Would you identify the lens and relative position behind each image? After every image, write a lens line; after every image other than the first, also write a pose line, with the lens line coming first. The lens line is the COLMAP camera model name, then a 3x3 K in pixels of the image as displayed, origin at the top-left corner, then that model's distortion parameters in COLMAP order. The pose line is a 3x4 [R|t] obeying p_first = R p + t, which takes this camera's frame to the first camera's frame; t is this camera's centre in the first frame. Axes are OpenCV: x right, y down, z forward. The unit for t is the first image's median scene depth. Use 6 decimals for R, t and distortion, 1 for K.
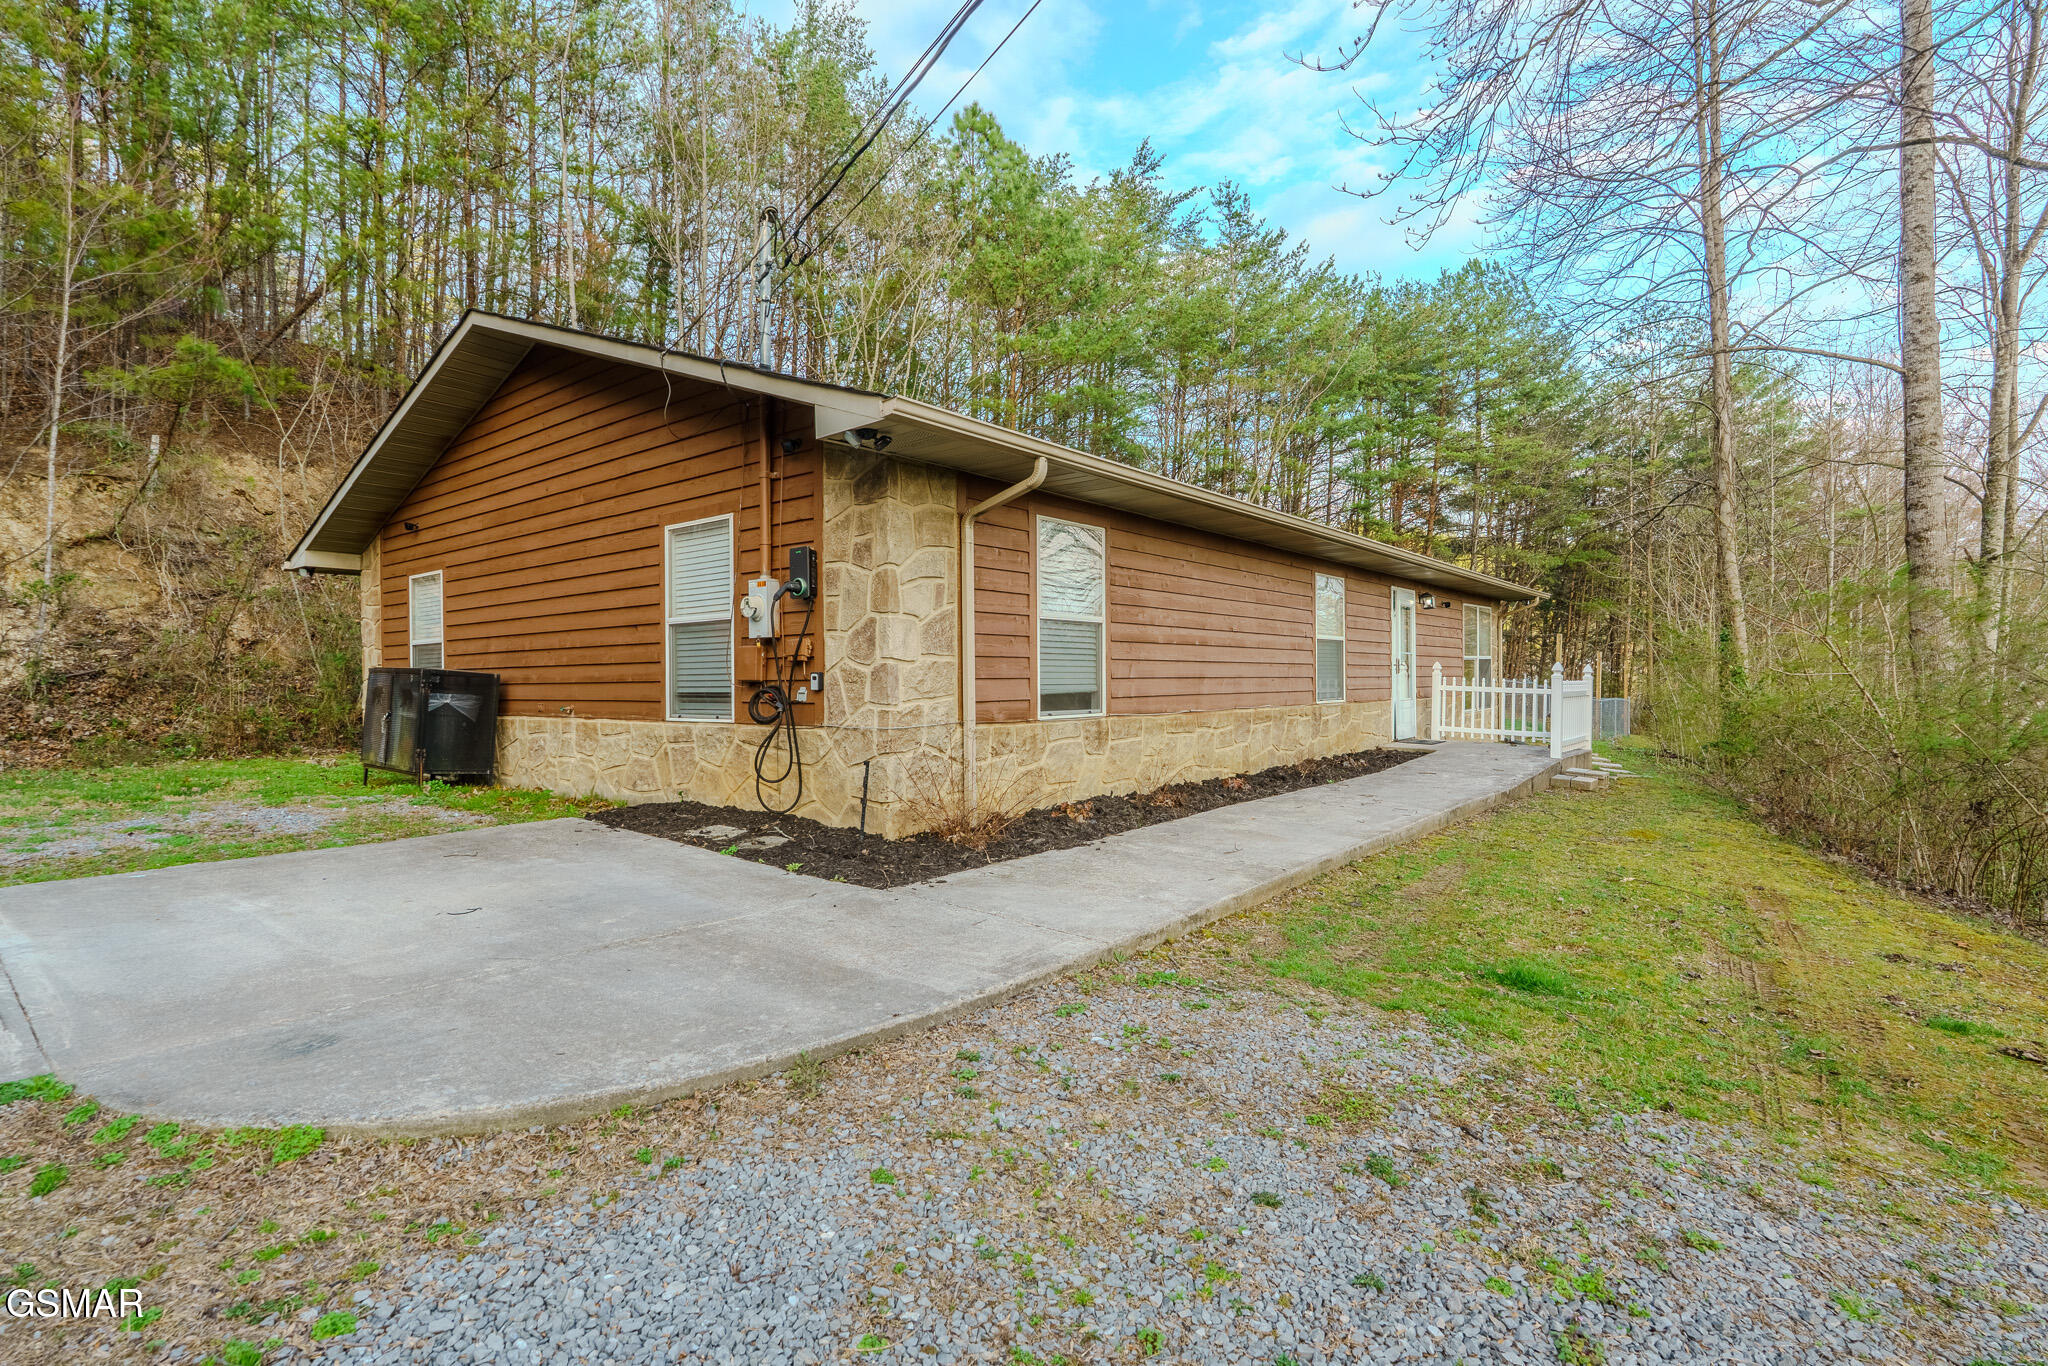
lens RADIAL K [[1004.7, 0, 1024.7], [0, 1004.7, 684.0], [0, 0, 1]] dist [-0.002264, -0.000092]
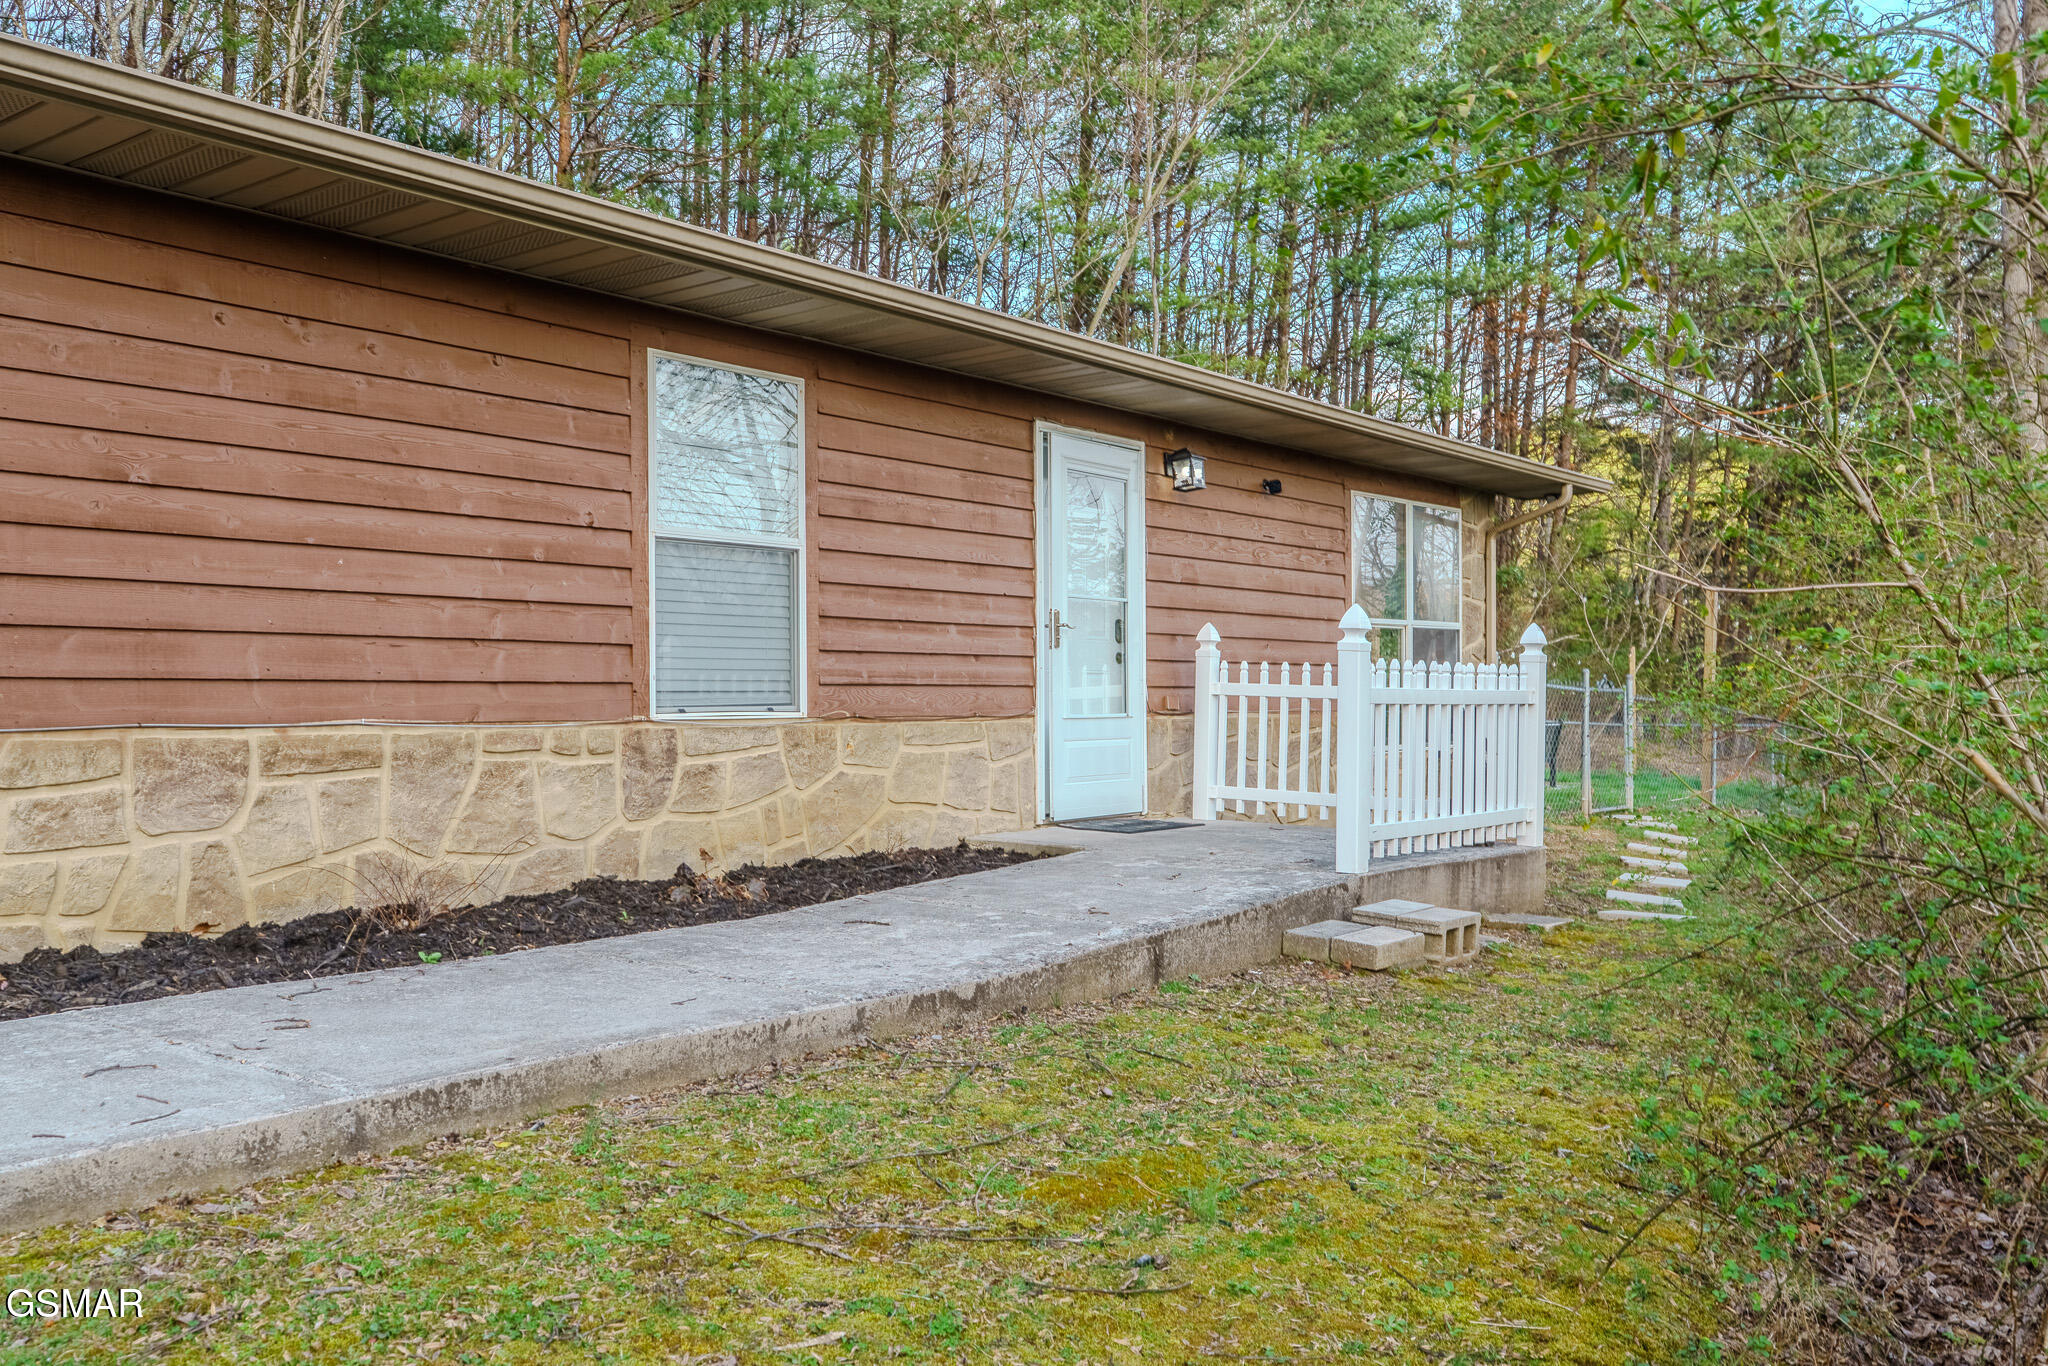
lens RADIAL K [[1810.0, 0, 1023.9], [0, 1810.0, 687.2], [0, 0, 1]] dist [0.008019, 0.001405]
pose [[0.999869, 0.000320, 0.016211, 0.328679], [-0.000066, 0.999877, -0.015672, 0.014697], [-0.016214, 0.015669, 0.999746, 0.288069]]
